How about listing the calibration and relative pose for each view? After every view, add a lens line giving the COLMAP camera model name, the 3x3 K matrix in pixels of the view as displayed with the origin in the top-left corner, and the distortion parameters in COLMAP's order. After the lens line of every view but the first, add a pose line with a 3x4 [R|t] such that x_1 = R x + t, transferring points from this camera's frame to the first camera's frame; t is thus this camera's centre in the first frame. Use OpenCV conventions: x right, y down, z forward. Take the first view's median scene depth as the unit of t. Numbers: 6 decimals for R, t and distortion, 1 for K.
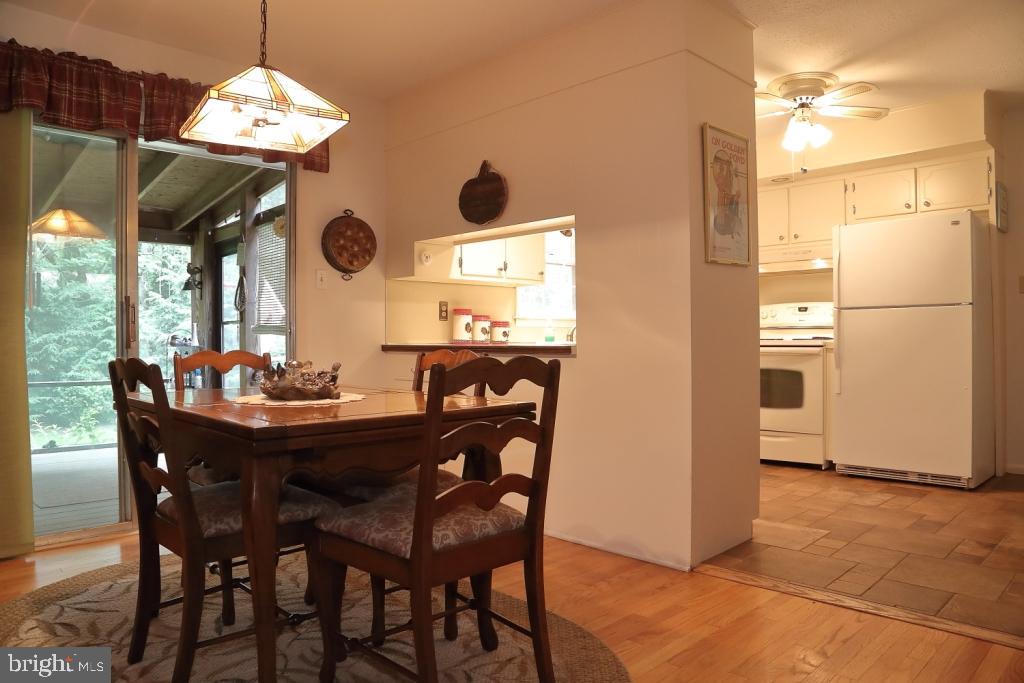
lens RADIAL K [[700.4, 0, 510.7], [0, 700.4, 344.7], [0, 0, 1]] dist [-0.107229, 0.049299]
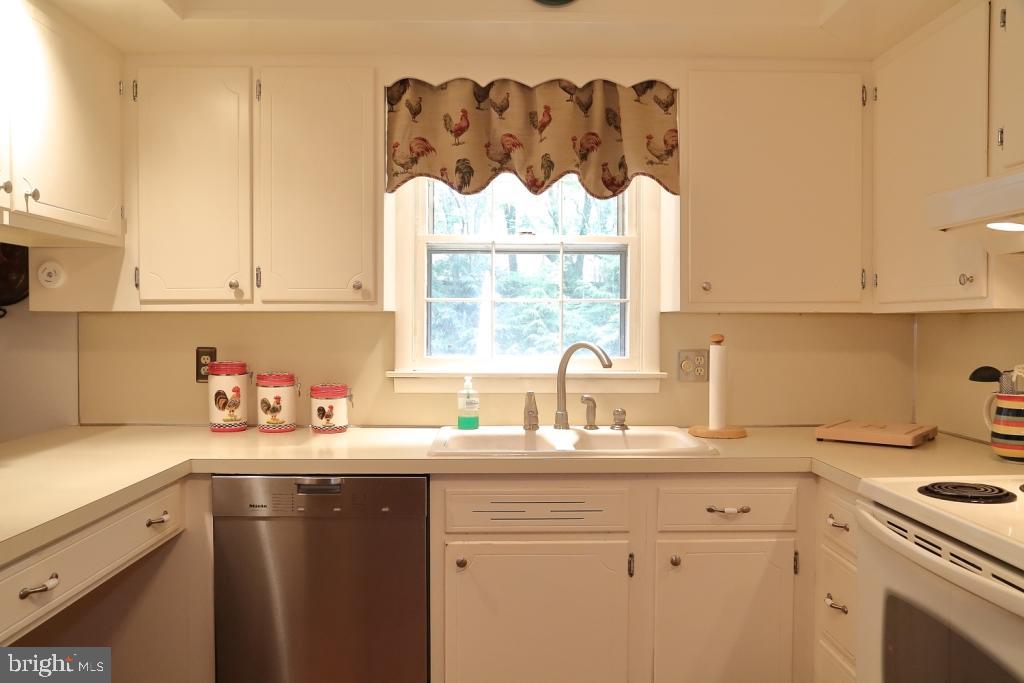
lens RADIAL K [[799.2, 0, 508.6], [0, 799.2, 347.9], [0, 0, 1]] dist [-0.071699, 0.065254]
pose [[0.729039, 0.028635, -0.683873, 0.492598], [-0.011416, 0.999494, 0.029680, -0.082942], [0.684377, -0.013831, 0.728997, 0.728640]]
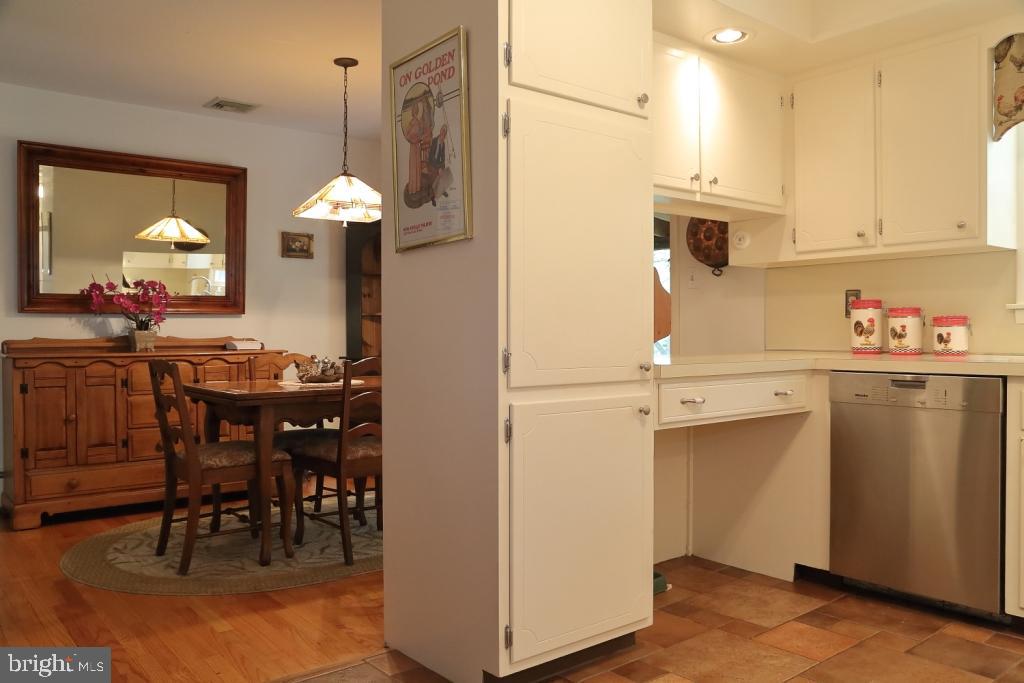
lens RADIAL K [[799.2, 0, 514.7], [0, 799.2, 341.3], [0, 0, 1]] dist [-0.071699, 0.065254]
pose [[-0.089487, 0.019181, -0.995803, 0.705651], [-0.002294, 0.999808, 0.019464, -0.026152], [0.995985, 0.004026, -0.089425, 0.754688]]
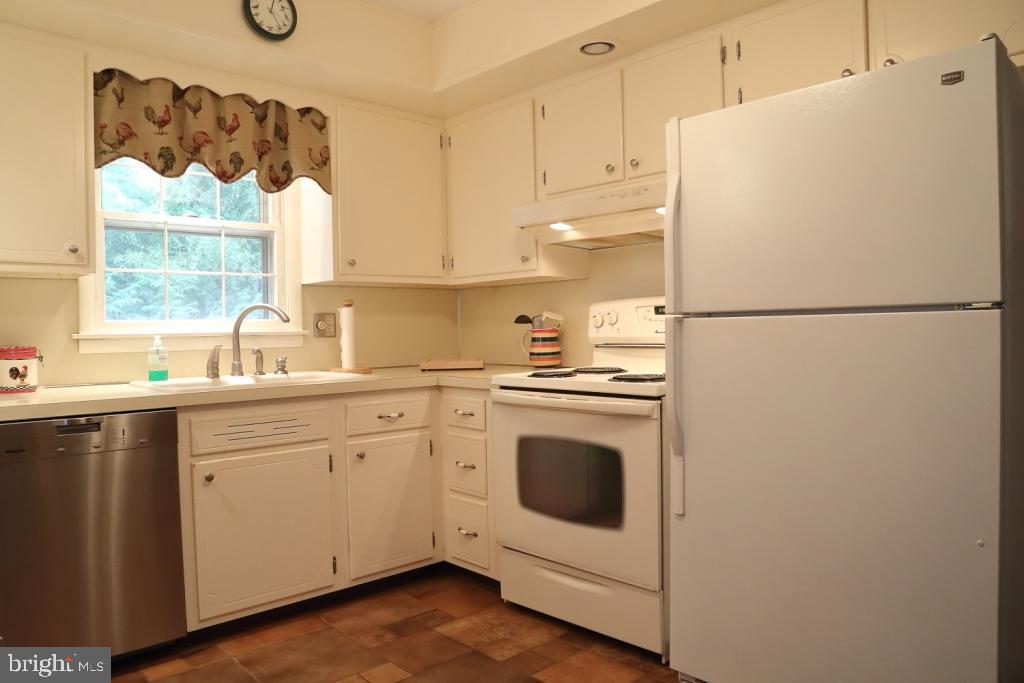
lens RADIAL K [[700.4, 0, 516.2], [0, 700.4, 340.1], [0, 0, 1]] dist [-0.107229, 0.049299]
pose [[0.999627, -0.011121, -0.024944, 0.385849], [0.011485, 0.999829, 0.014506, -0.044325], [0.024779, -0.014787, 0.999584, 0.562748]]
